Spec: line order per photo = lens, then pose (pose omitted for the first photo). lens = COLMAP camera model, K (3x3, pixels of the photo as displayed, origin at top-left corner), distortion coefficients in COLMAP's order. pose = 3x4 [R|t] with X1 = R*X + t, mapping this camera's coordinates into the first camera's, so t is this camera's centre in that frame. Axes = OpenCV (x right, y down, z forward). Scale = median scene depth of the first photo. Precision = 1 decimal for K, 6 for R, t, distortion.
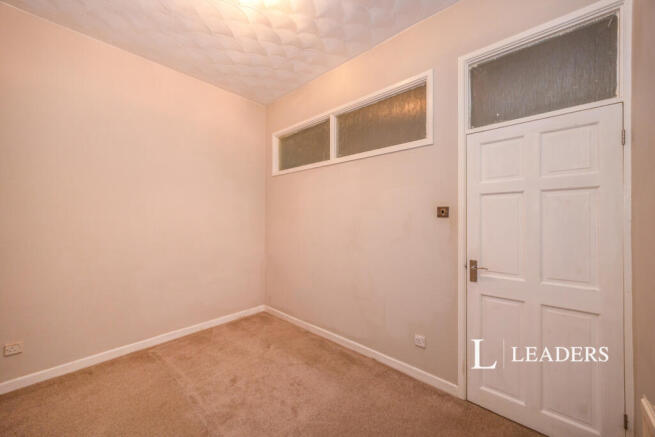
lens RADIAL K [[251.9, 0, 327.5], [0, 251.9, 218.5], [0, 0, 1]] dist [-0.000286, 0.000009]
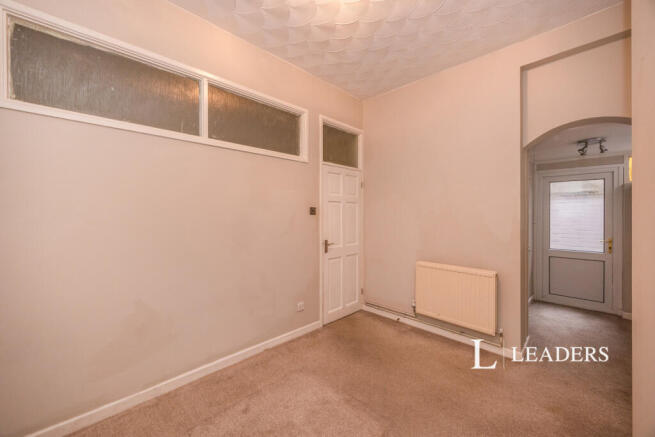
lens RADIAL K [[251.9, 0, 327.5], [0, 251.9, 218.5], [0, 0, 1]] dist [-0.000286, 0.000009]
pose [[0.046044, -0.009927, 0.998890, -1.024735], [0.004962, 0.999941, 0.009709, 0.004539], [-0.998927, 0.004509, 0.046091, 0.842178]]
